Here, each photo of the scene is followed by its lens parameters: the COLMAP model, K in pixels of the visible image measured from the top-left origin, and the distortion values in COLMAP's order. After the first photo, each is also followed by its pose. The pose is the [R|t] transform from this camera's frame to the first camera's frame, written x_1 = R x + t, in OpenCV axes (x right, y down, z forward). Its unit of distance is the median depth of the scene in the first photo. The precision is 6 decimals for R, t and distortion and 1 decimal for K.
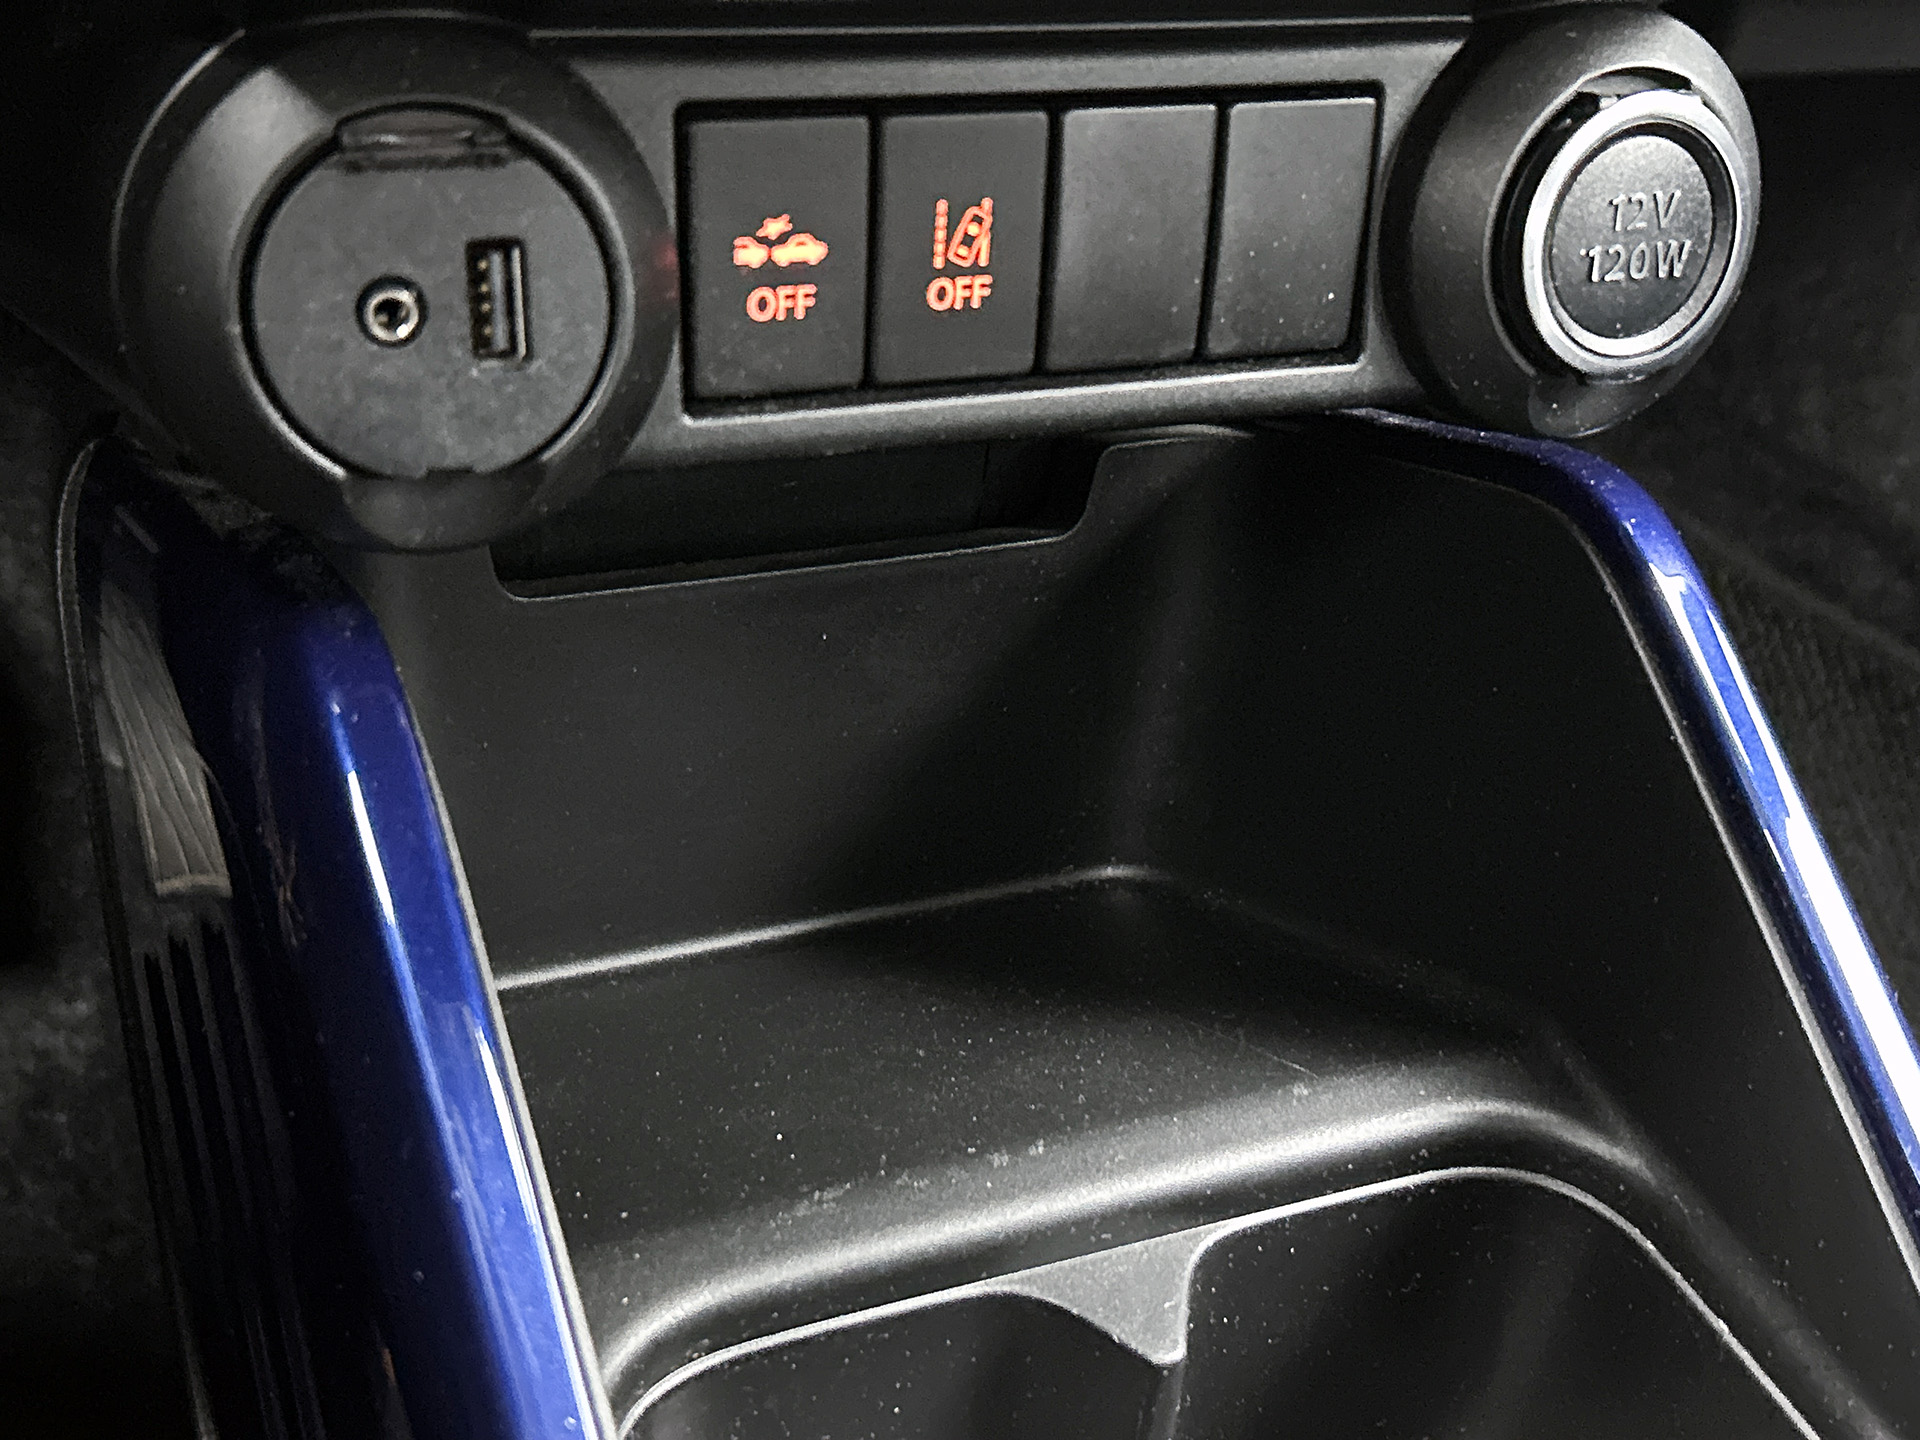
lens RADIAL K [[2346.3, 0, 974.1], [0, 2346.3, 728.8], [0, 0, 1]] dist [0.075740, 0.000000]
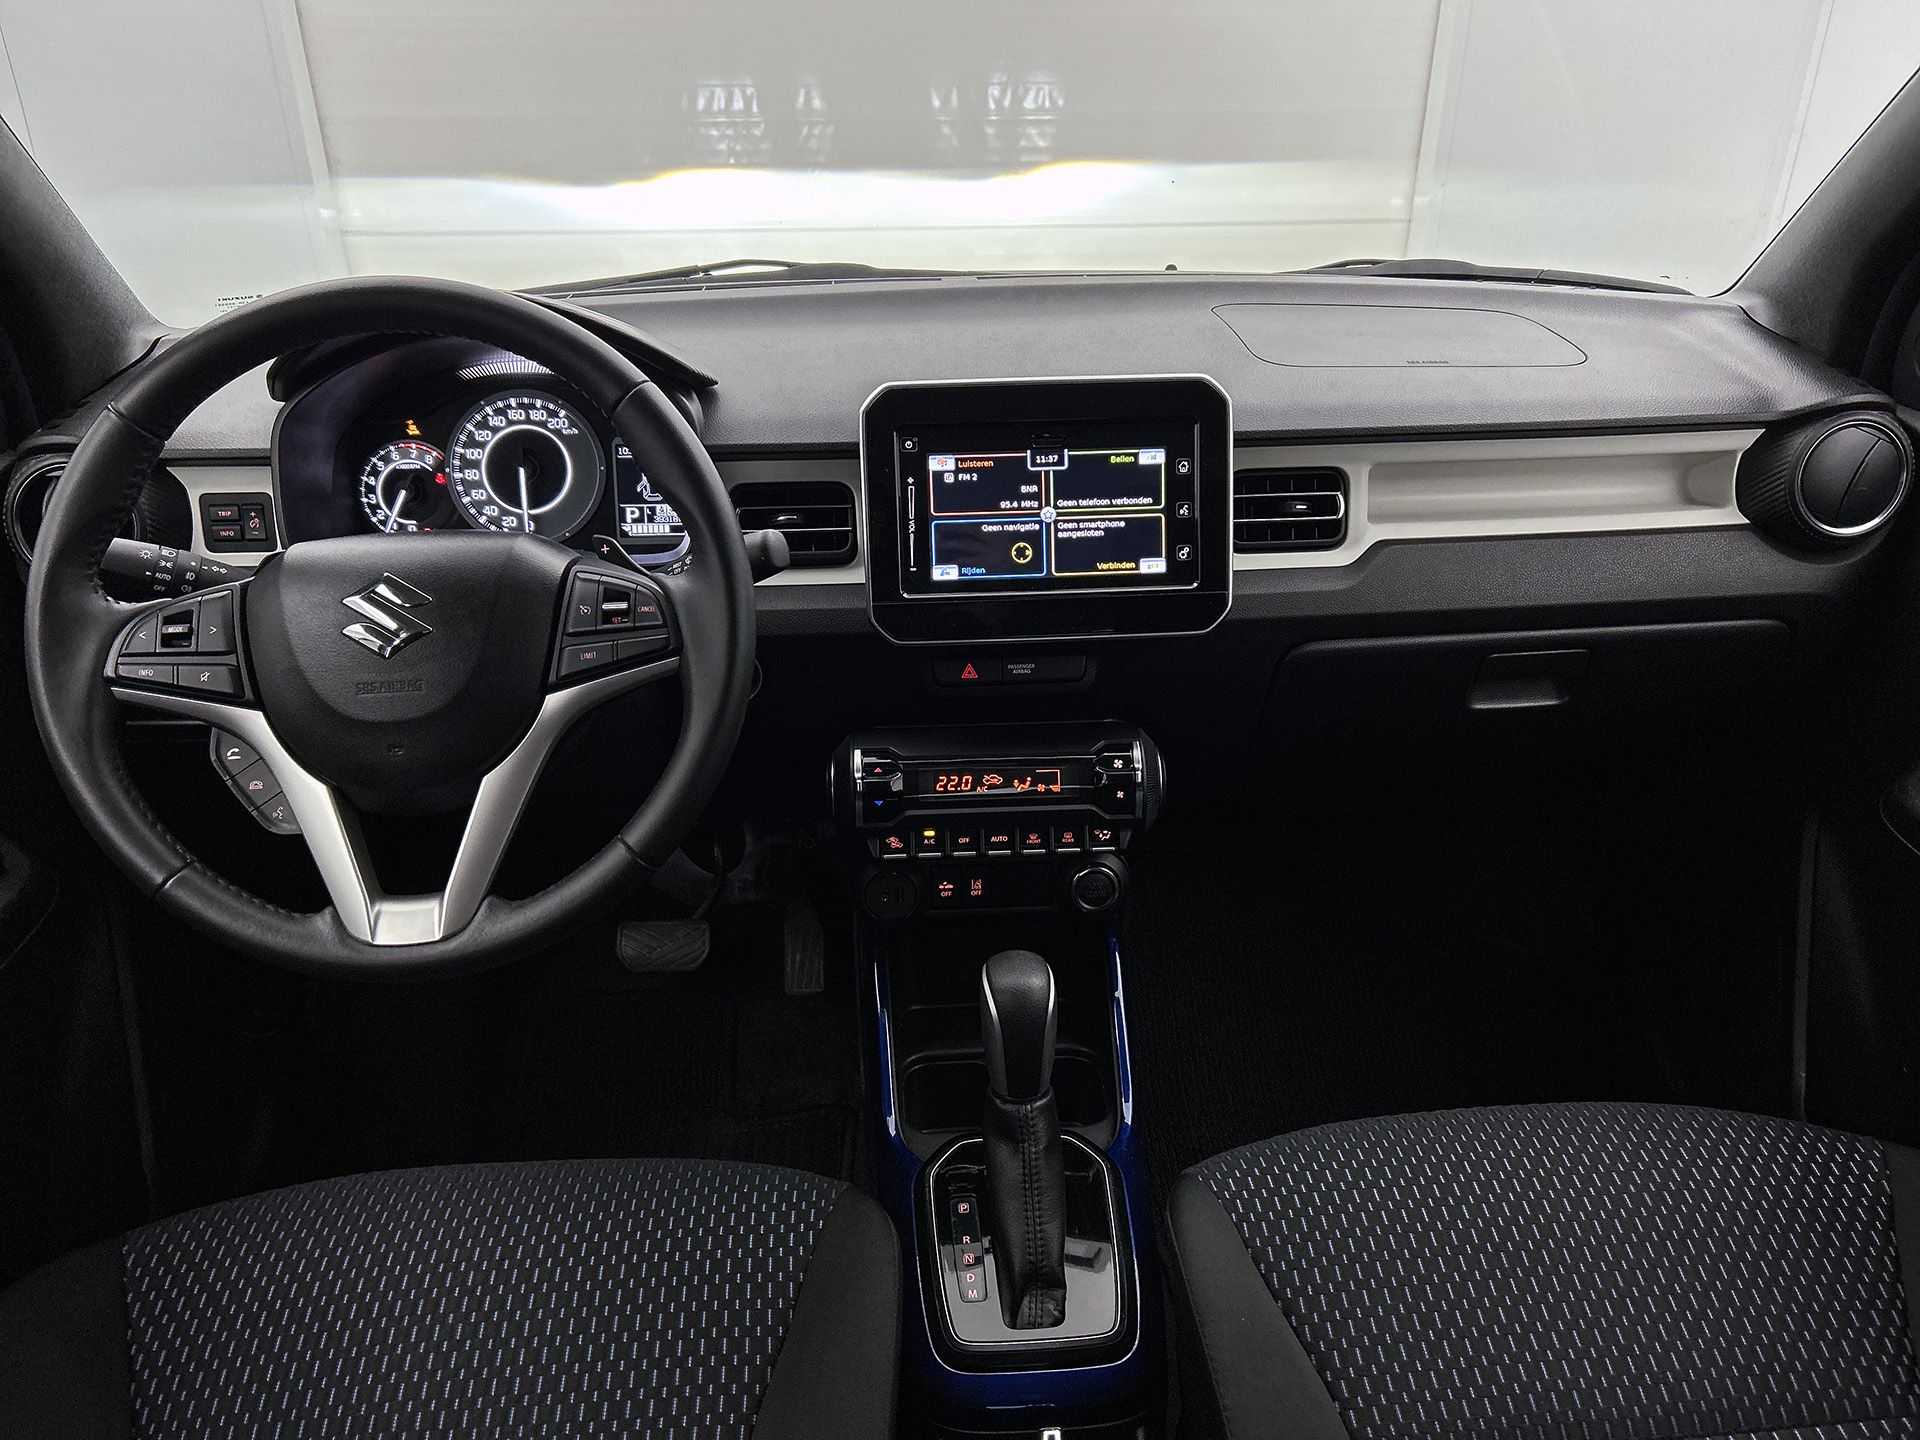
lens RADIAL K [[1476.2, 0, 988.8], [0, 1476.2, 721.5], [0, 0, 1]] dist [0.066588, -0.081818]
pose [[0.935619, 0.040626, -0.350666, 1.410430], [-0.091923, 0.987125, -0.130901, -0.126071], [0.340833, 0.154708, 0.927307, -2.760010]]
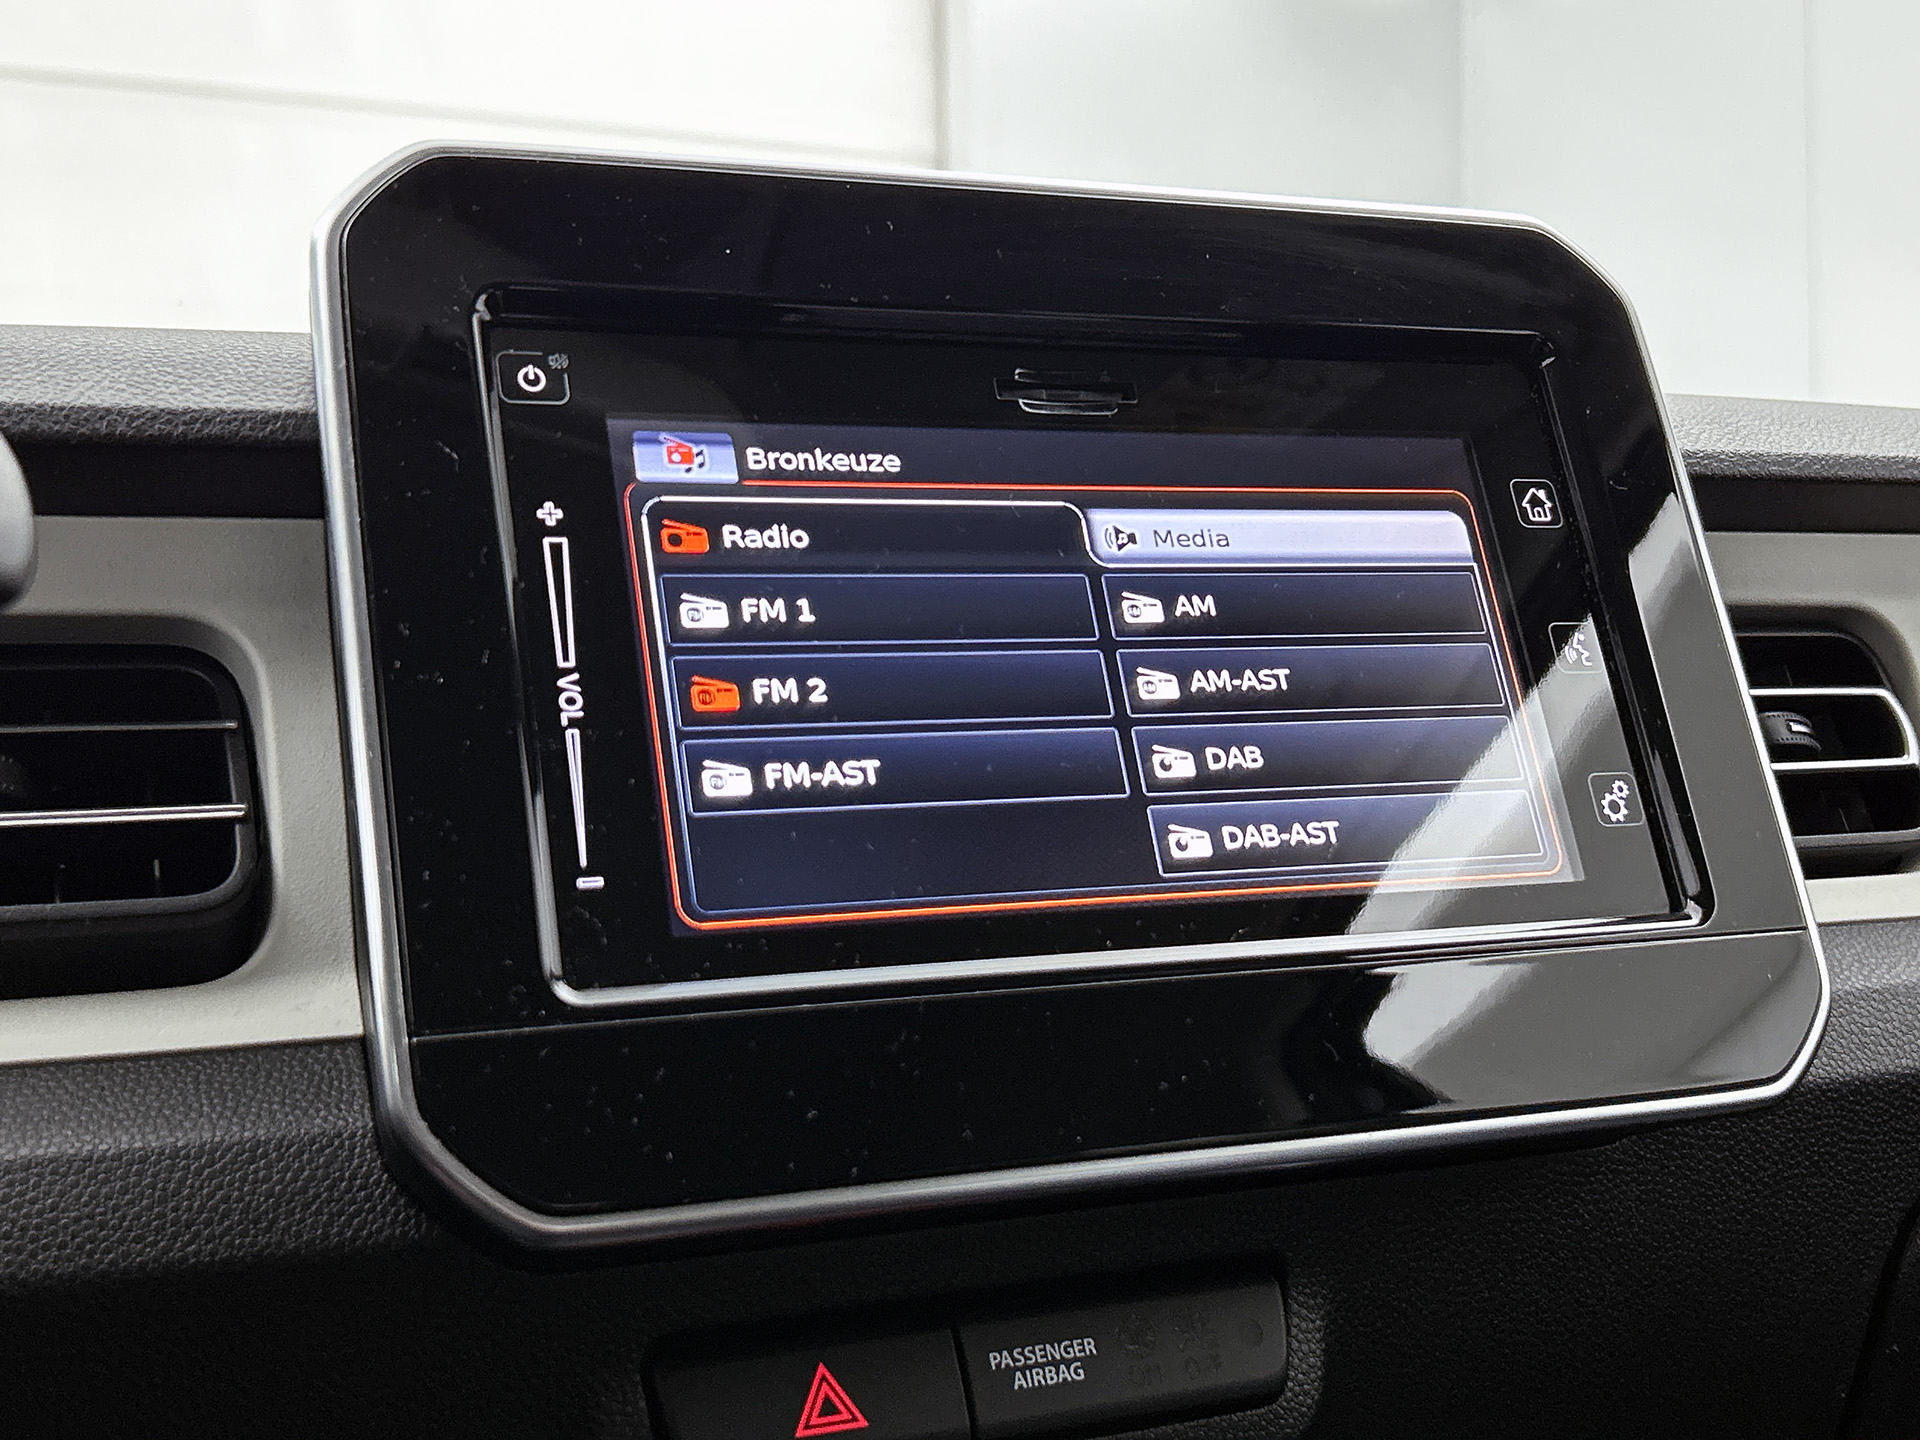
lens RADIAL K [[2346.3, 0, 973.7], [0, 2346.3, 694.5], [0, 0, 1]] dist [0.075740, 0.000000]
pose [[0.989122, -0.147081, 0.002214, 0.220267], [0.121330, 0.807246, -0.577610, -0.285161], [0.083168, 0.571595, 0.816310, -0.673717]]
